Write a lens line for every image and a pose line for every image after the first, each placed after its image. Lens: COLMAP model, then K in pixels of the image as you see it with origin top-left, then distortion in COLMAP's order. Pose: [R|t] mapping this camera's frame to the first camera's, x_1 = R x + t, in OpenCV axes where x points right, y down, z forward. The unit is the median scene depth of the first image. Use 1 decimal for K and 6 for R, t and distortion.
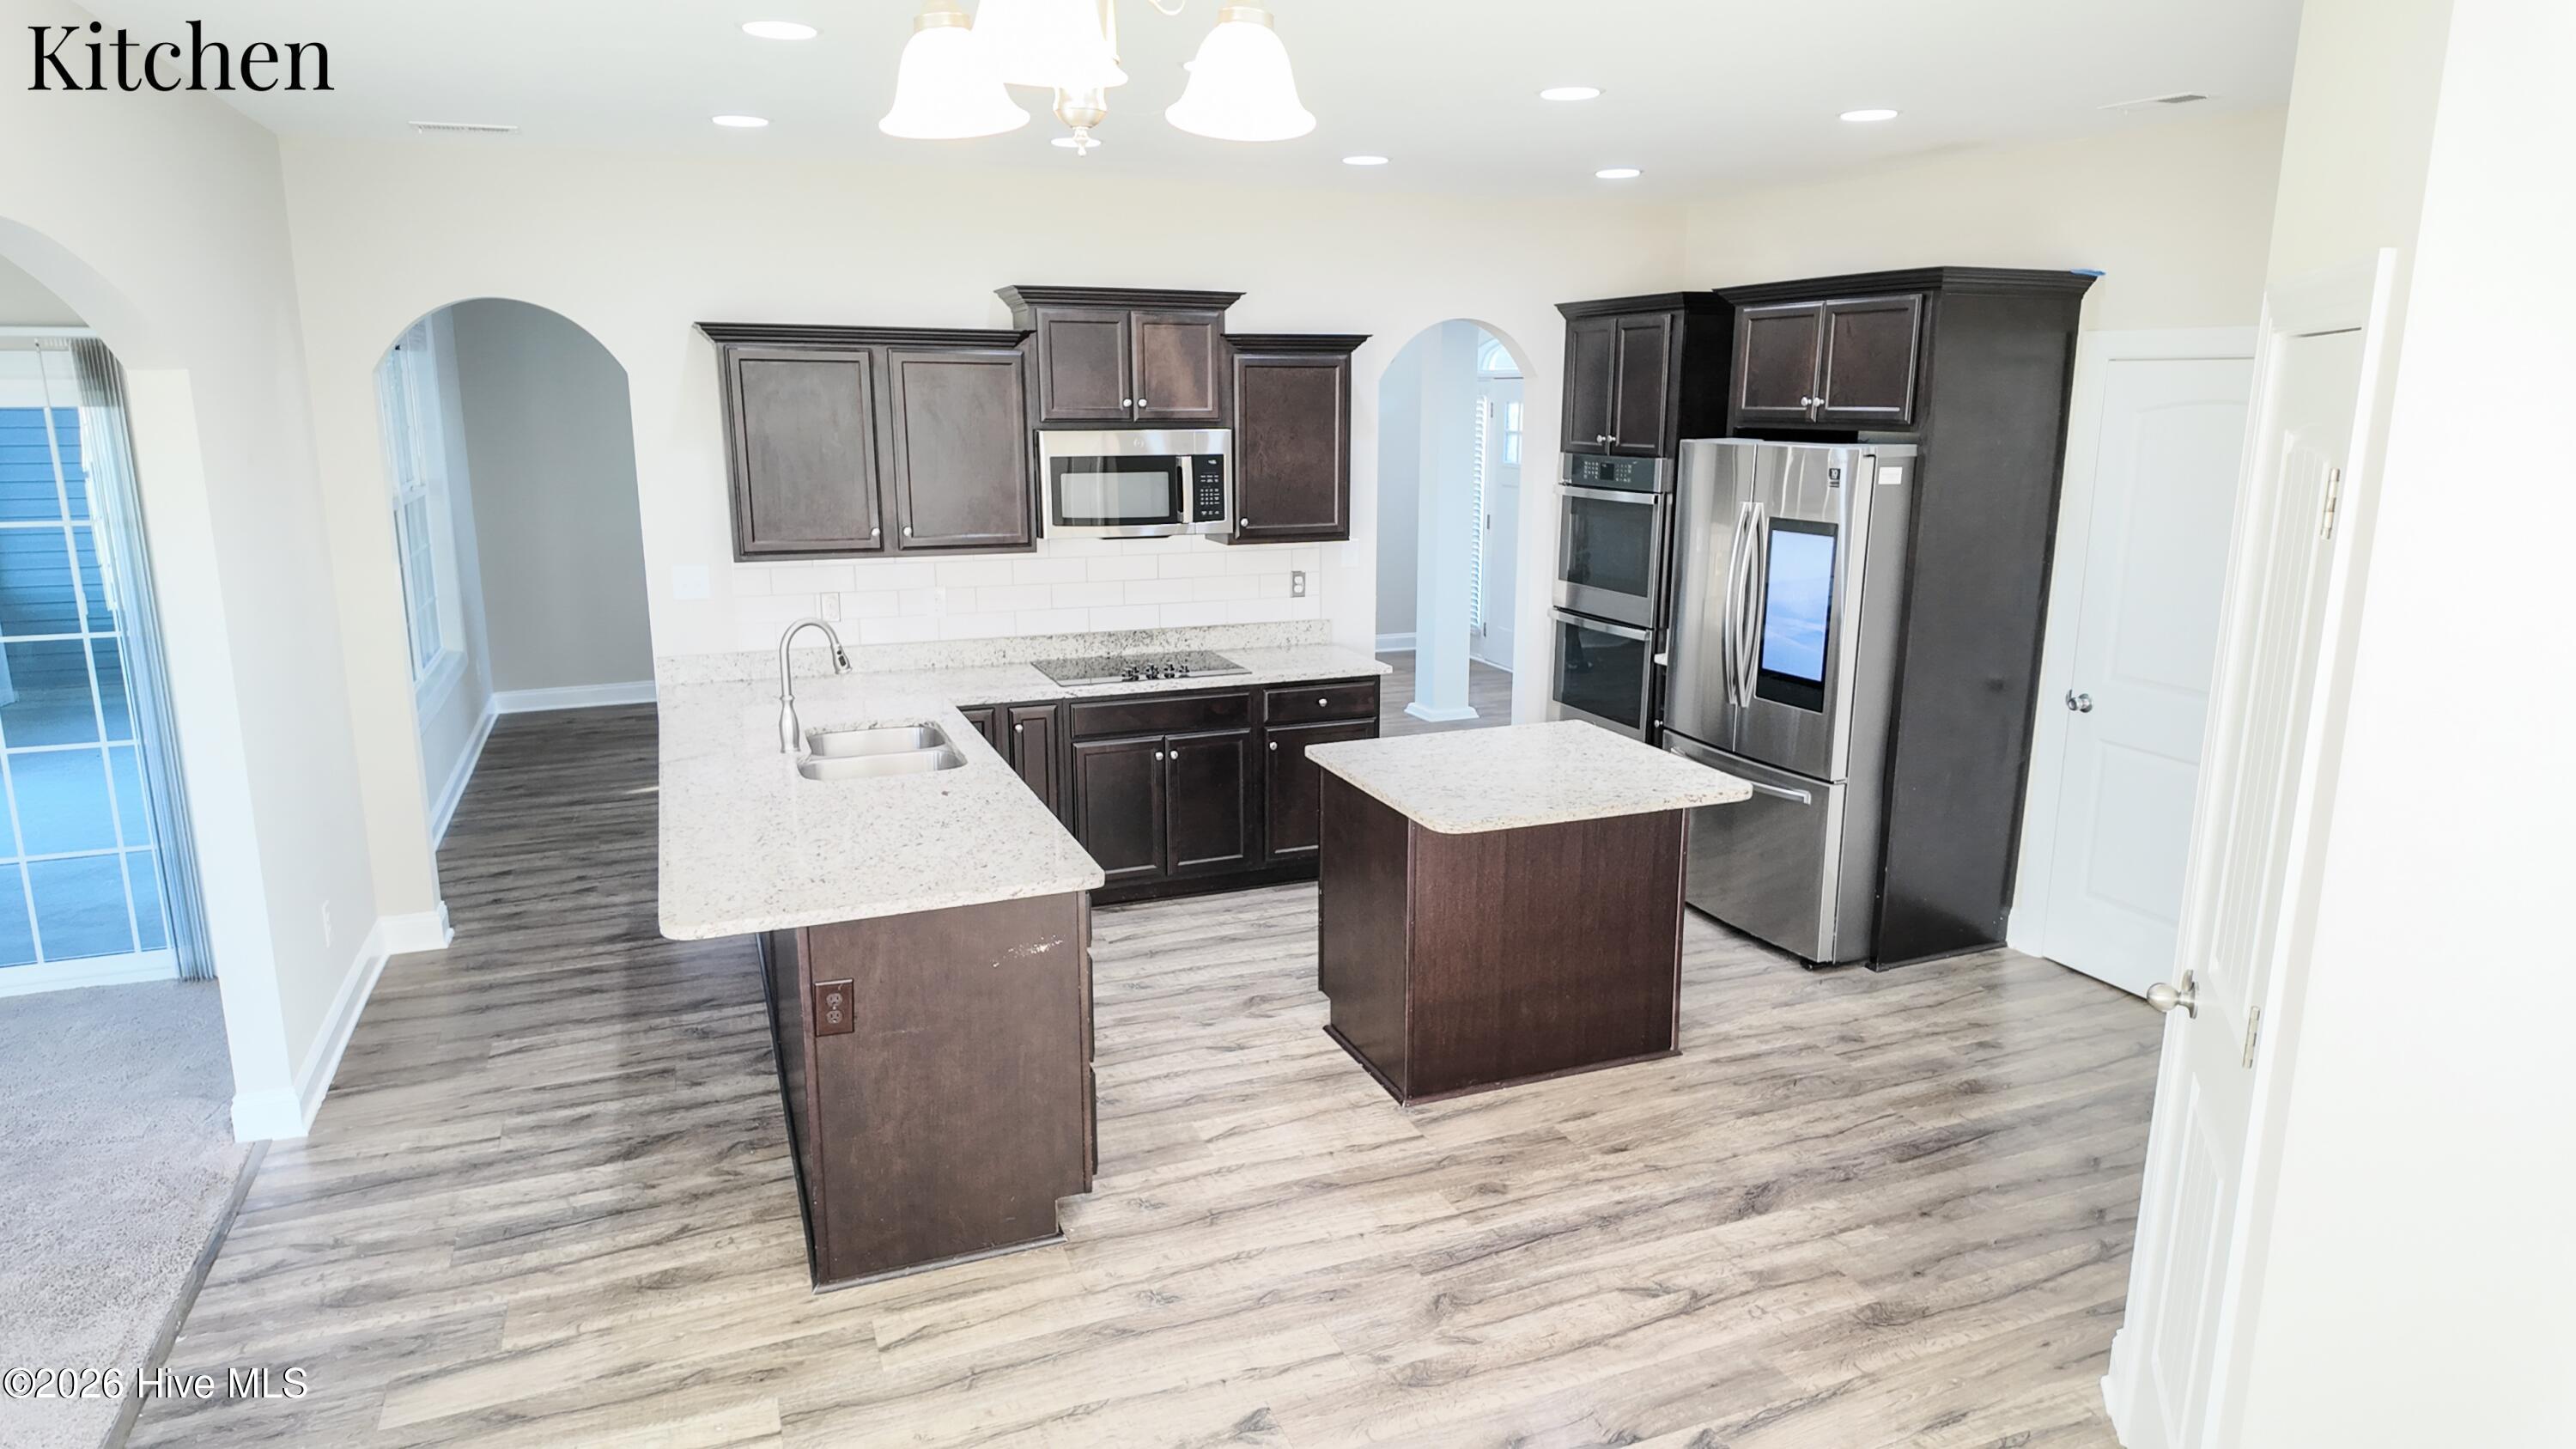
lens RADIAL K [[1514.8, 0, 1288.0], [0, 1514.8, 720.6], [0, 0, 1]] dist [0.005871, -0.006845]
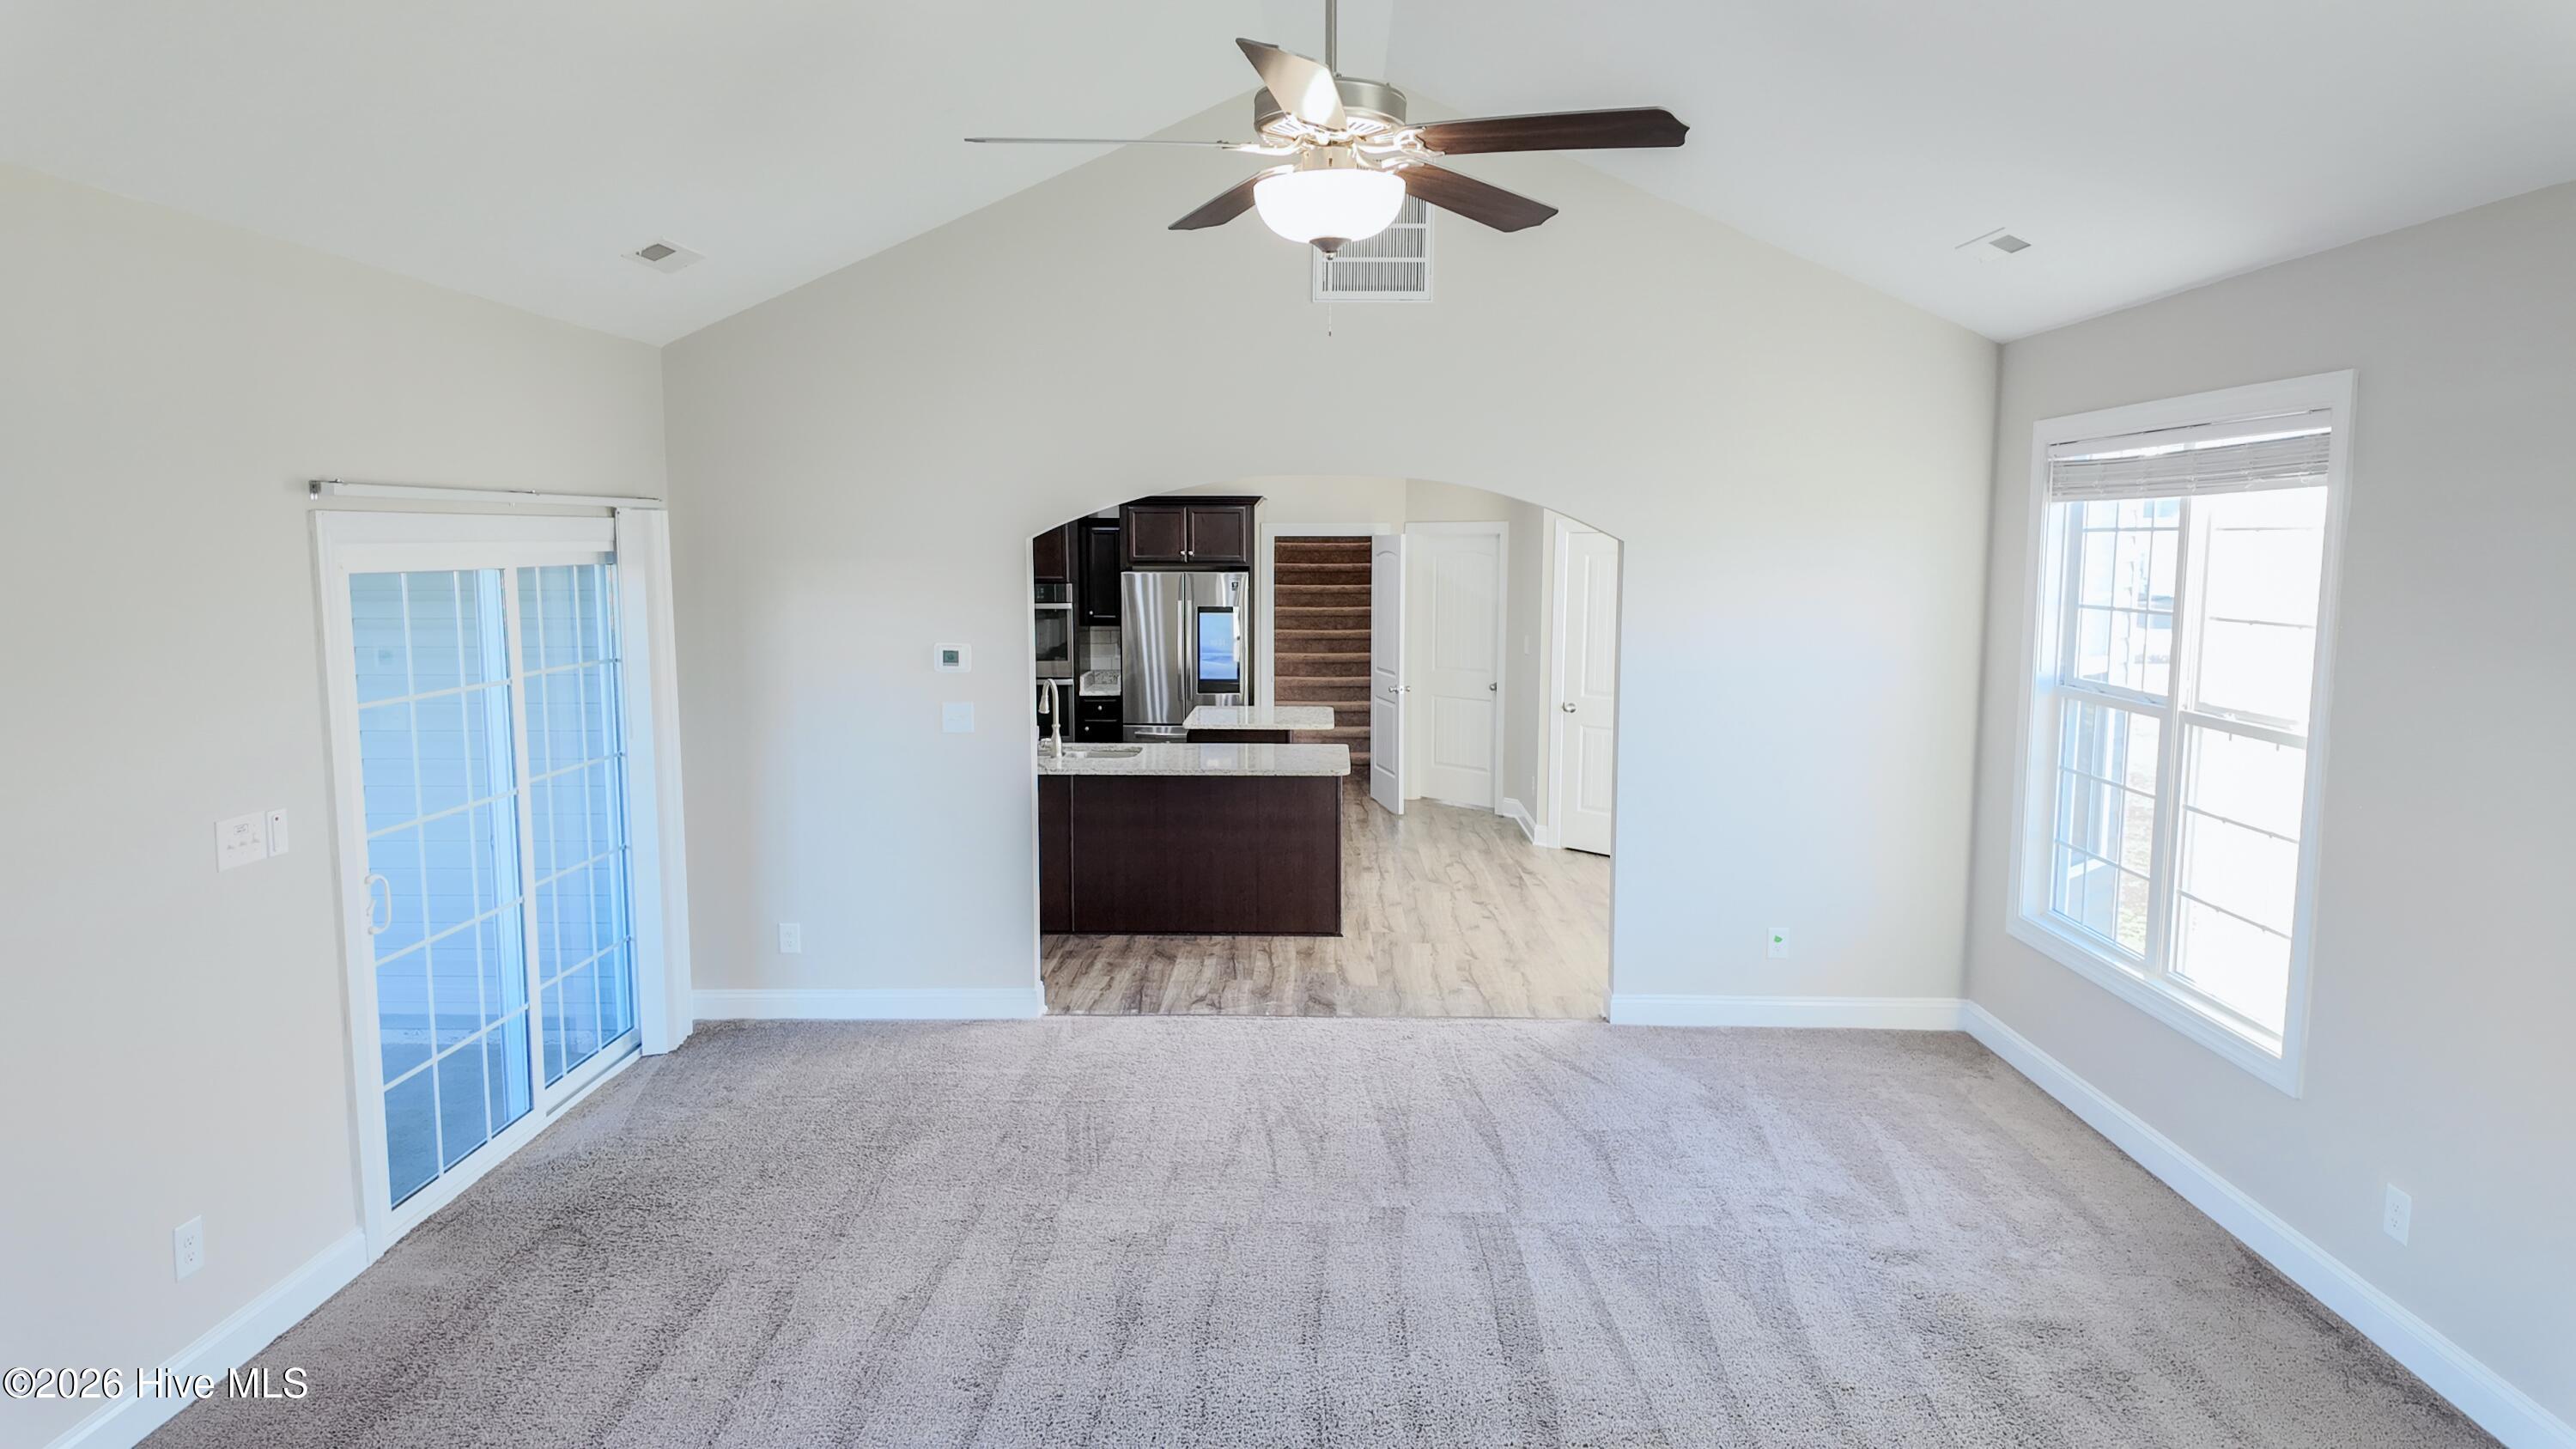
lens RADIAL K [[1478.3, 0, 1283.5], [0, 1478.3, 719.2], [0, 0, 1]] dist [-0.001447, -0.000092]
pose [[0.405577, -0.109923, 0.907427, -2.015265], [0.197355, 0.979858, 0.030489, -0.026133], [-0.892501, 0.166720, 0.419102, 0.074950]]
